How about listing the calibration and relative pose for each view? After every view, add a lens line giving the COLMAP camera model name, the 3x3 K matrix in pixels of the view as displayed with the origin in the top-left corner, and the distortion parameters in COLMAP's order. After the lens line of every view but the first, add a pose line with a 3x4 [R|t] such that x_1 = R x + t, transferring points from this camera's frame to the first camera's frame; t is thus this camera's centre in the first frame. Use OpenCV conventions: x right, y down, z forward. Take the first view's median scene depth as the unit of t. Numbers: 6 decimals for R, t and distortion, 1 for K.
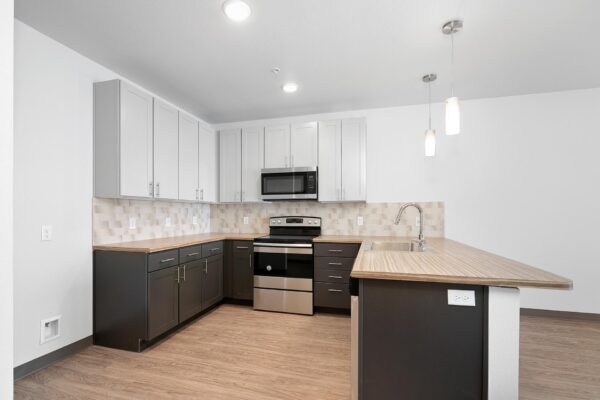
lens RADIAL K [[280.9, 0, 295.1], [0, 280.9, 213.4], [0, 0, 1]] dist [0.001998, 0.000670]
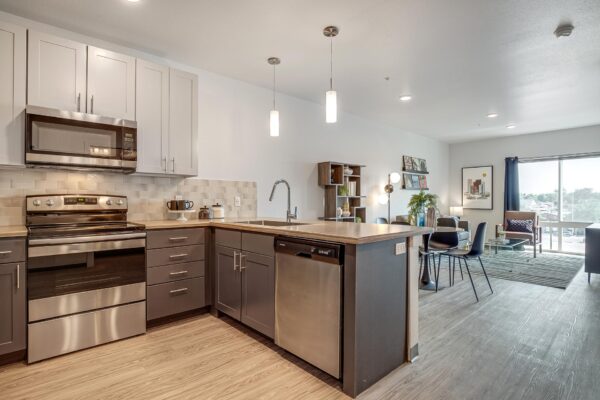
lens RADIAL K [[317.0, 0, 299.5], [0, 317.0, 200.6], [0, 0, 1]] dist [-0.005284, 0.000120]
pose [[0.530553, 0.000926, 0.847651, -0.380046], [0.000810, 0.999998, -0.001599, 0.029980], [-0.847652, 0.001535, 0.530551, 0.244366]]
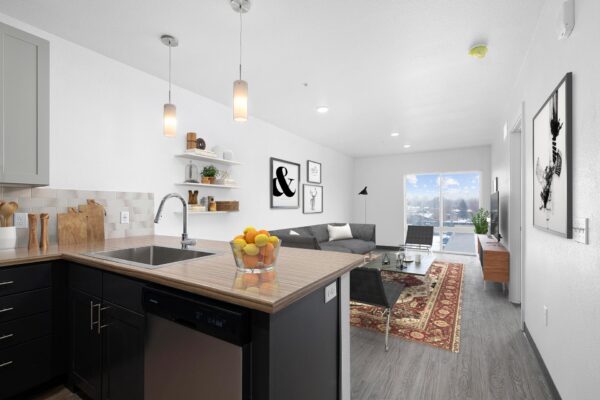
lens RADIAL K [[280.9, 0, 301.0], [0, 280.9, 203.0], [0, 0, 1]] dist [0.001998, 0.000670]
pose [[0.291262, 0.002107, 0.956641, -0.153846], [0.005330, 0.999978, -0.003825, -0.003512], [-0.956628, 0.006213, 0.291245, 0.326026]]
